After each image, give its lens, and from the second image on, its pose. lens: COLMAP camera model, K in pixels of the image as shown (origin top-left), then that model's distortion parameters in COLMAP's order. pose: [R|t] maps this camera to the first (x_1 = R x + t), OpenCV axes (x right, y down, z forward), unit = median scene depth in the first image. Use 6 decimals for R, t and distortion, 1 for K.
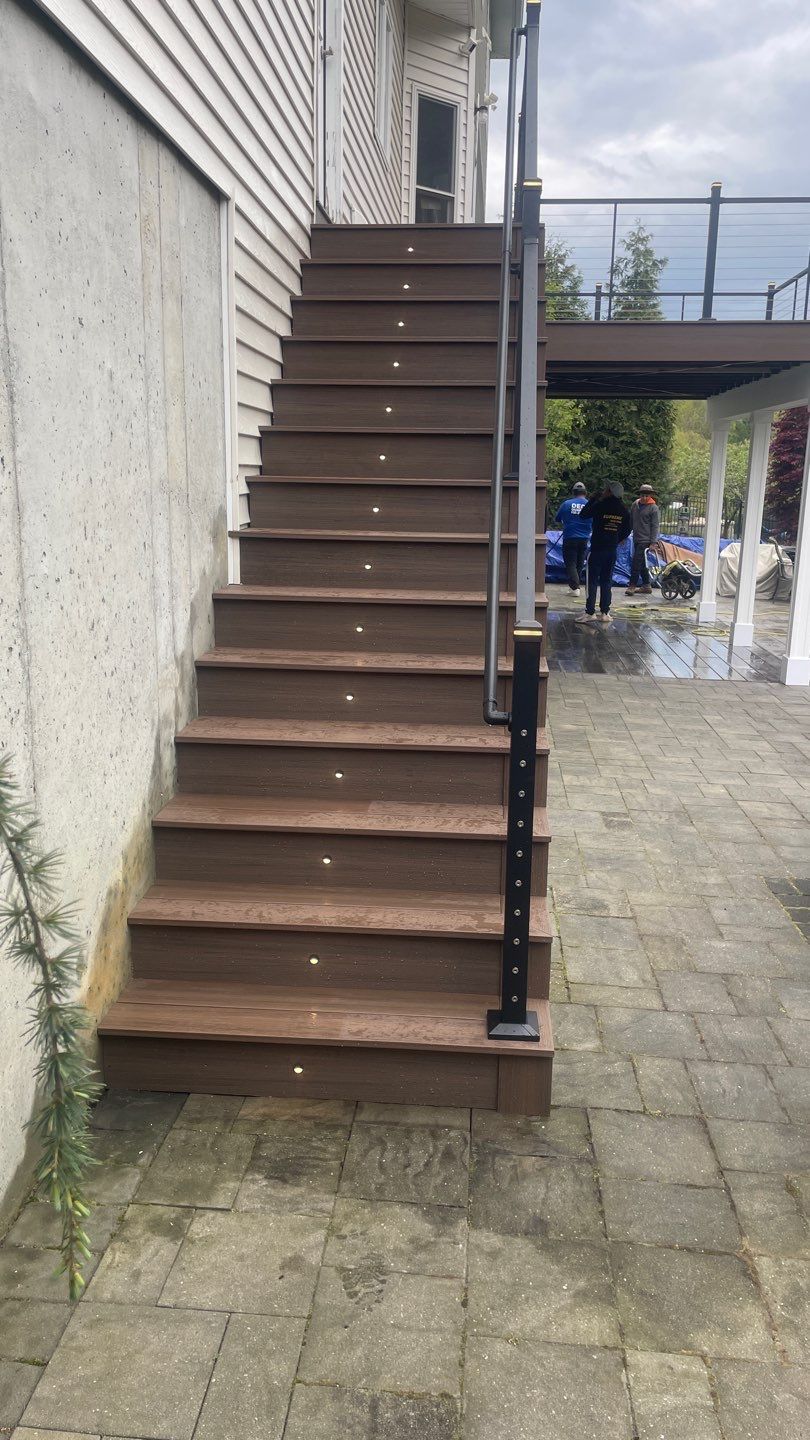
lens RADIAL K [[1078.0, 0, 404.1], [0, 1078.0, 706.0], [0, 0, 1]] dist [0.108042, -0.149483]
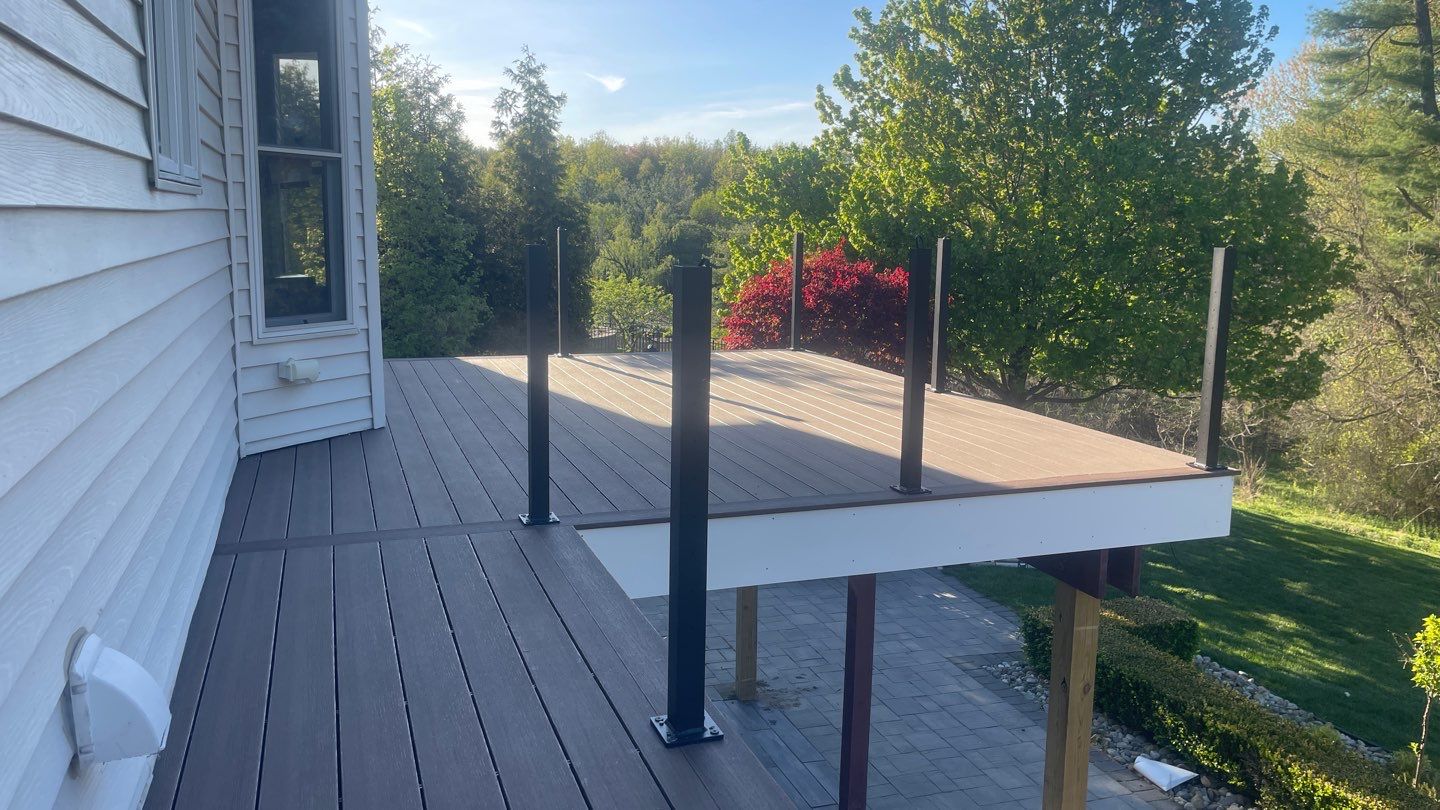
lens RADIAL K [[1079.0, 0, 728.9], [0, 1079.0, 388.0], [0, 0, 1]] dist [0.096445, -0.126012]
pose [[0.904344, -0.064553, 0.421894, -0.033960], [0.086388, 0.995721, -0.032823, -1.076744], [-0.417970, 0.066130, 0.906051, 1.607071]]
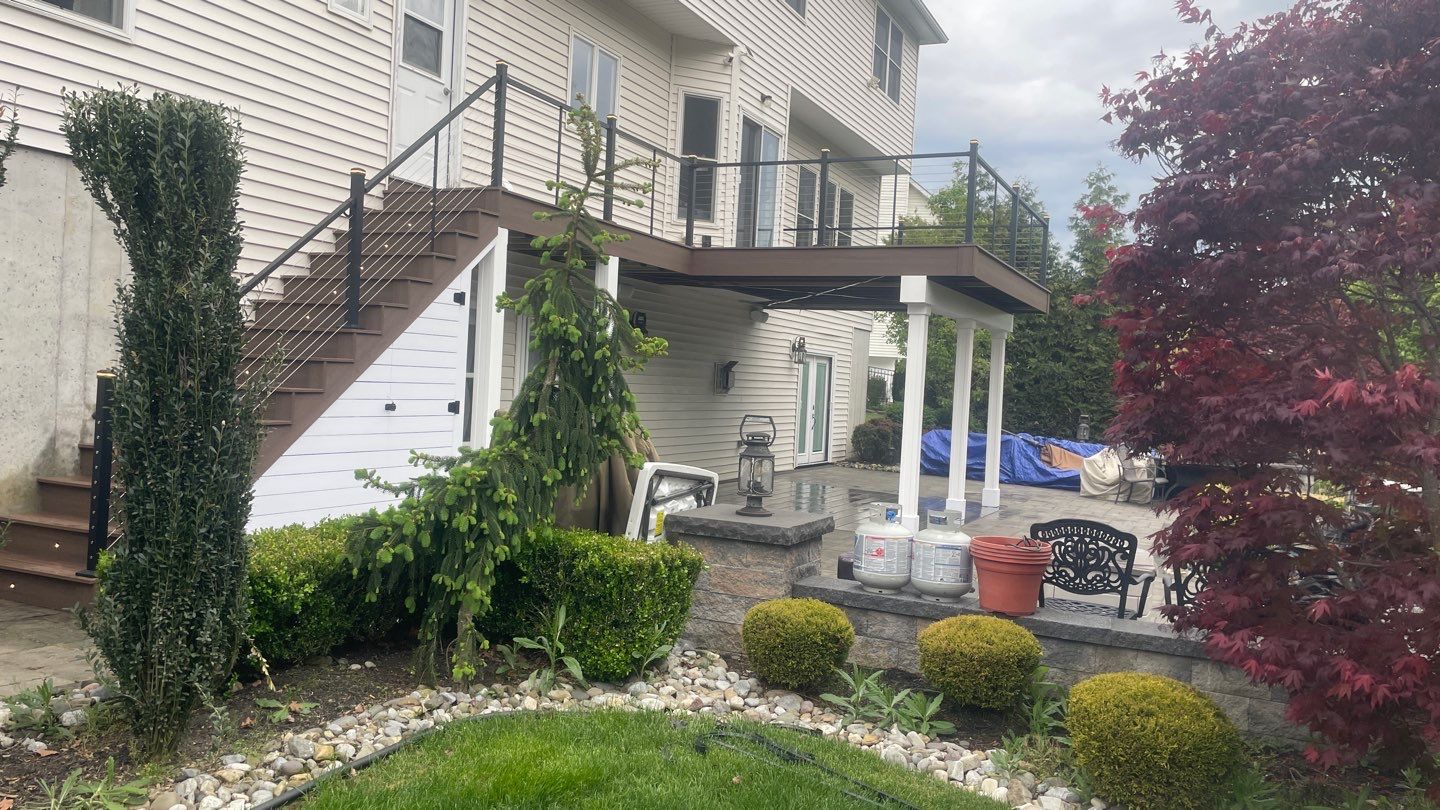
lens RADIAL K [[1079.0, 0, 728.9], [0, 1079.0, 388.0], [0, 0, 1]] dist [0.096445, -0.126012]
pose [[0.942419, 0.035189, -0.332578, 1.611747], [-0.106133, 0.974513, -0.197637, 0.205130], [0.317147, 0.221555, 0.922134, -0.489573]]
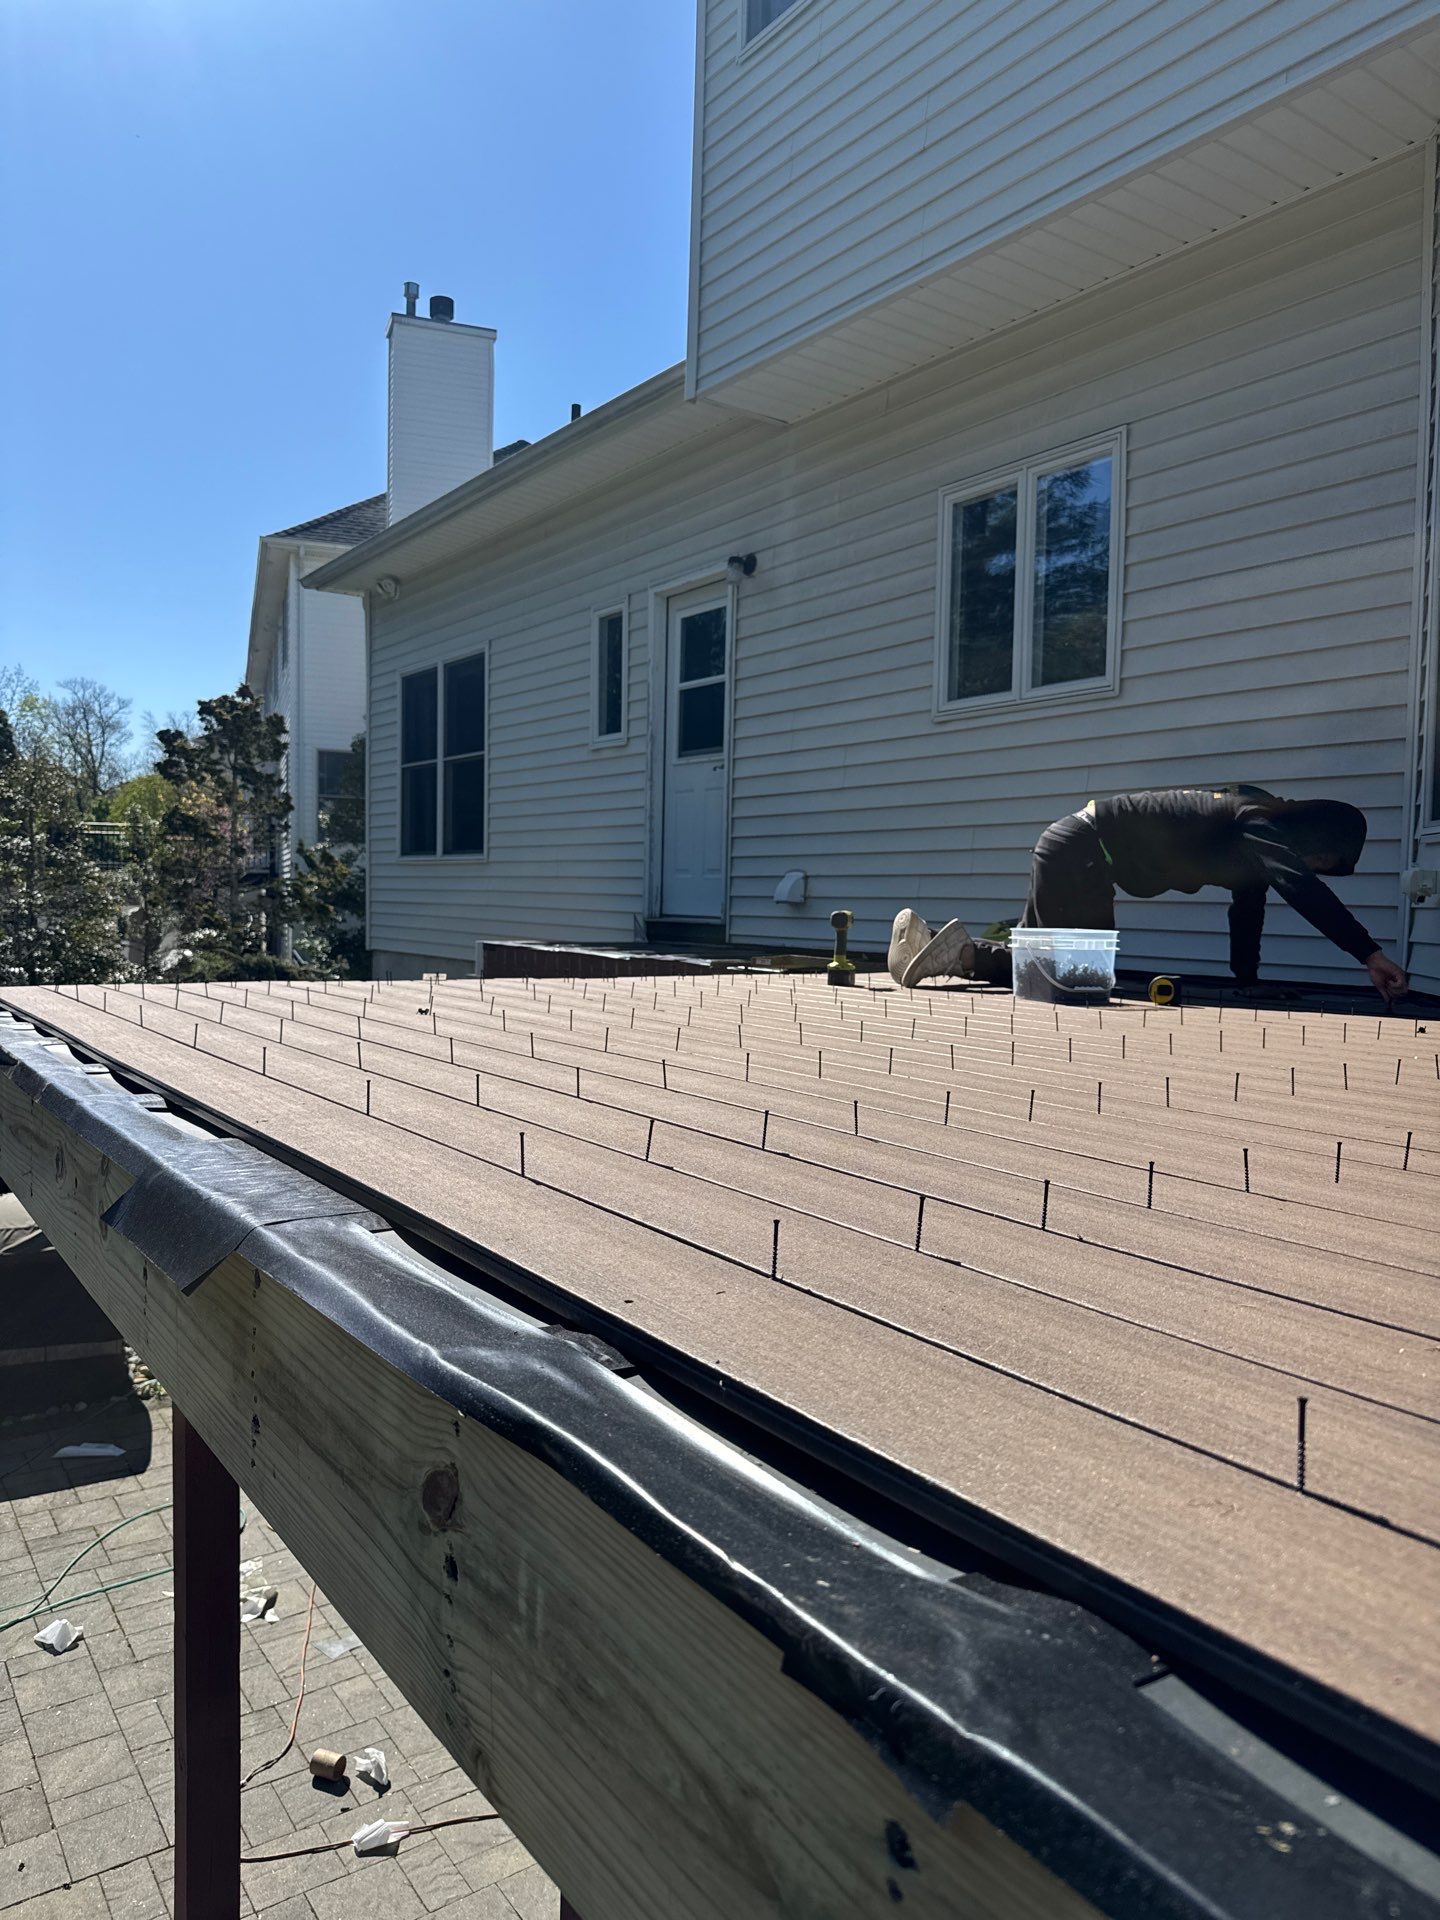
lens RADIAL K [[1330.6, 0, 720.0], [0, 1330.6, 960.0], [0, 0, 1]] dist [0.056149, -0.060007]
pose [[-0.766846, -0.001743, -0.641829, 1.385210], [-0.169259, 0.965147, 0.199607, -1.229932], [0.619111, 0.261703, -0.740414, 3.649633]]
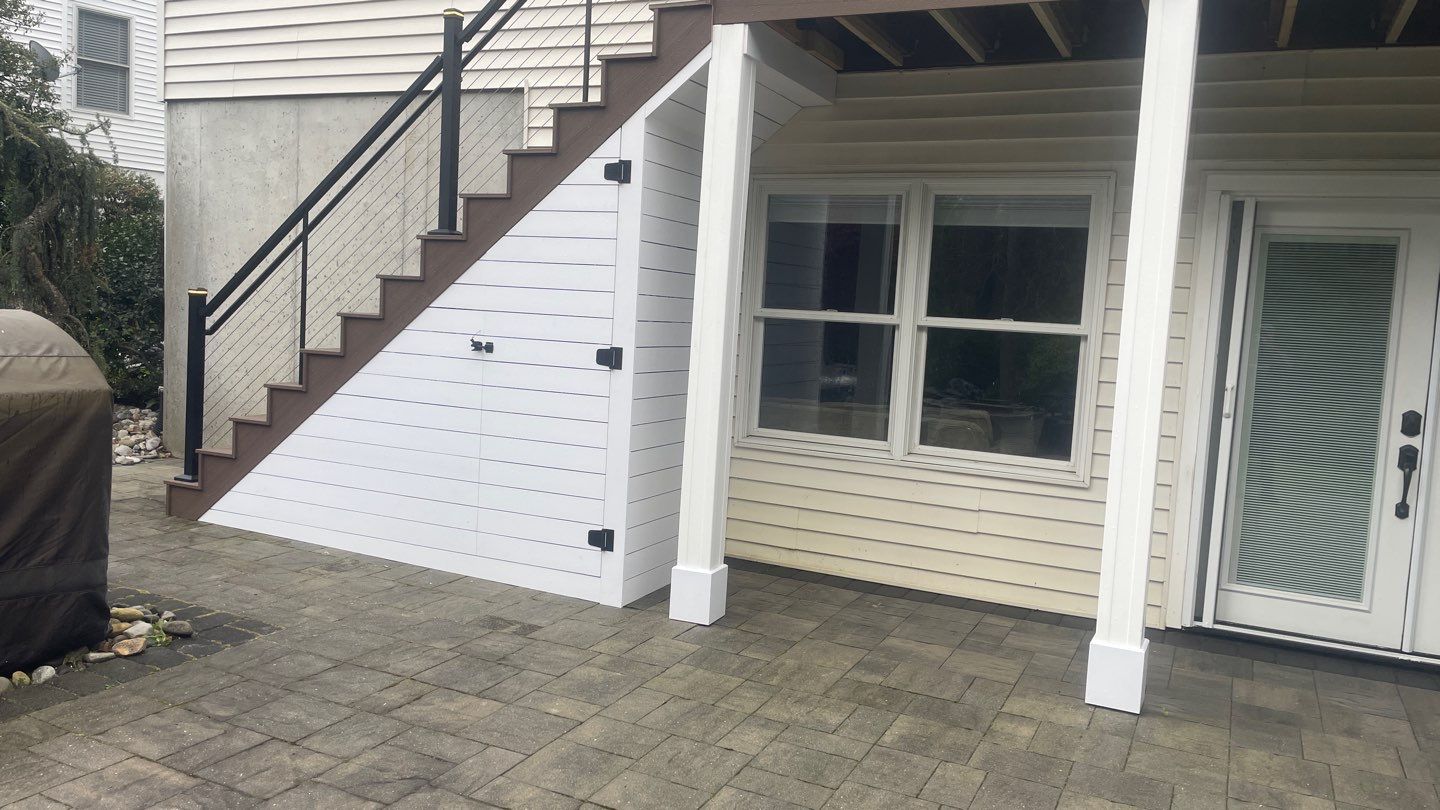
lens RADIAL K [[1079.0, 0, 728.9], [0, 1079.0, 388.0], [0, 0, 1]] dist [0.096445, -0.126012]
pose [[-0.345662, 0.039150, -0.937542, 1.522132], [-0.256517, 0.957130, 0.134543, -0.379212], [0.902617, 0.287002, -0.320800, 2.256918]]
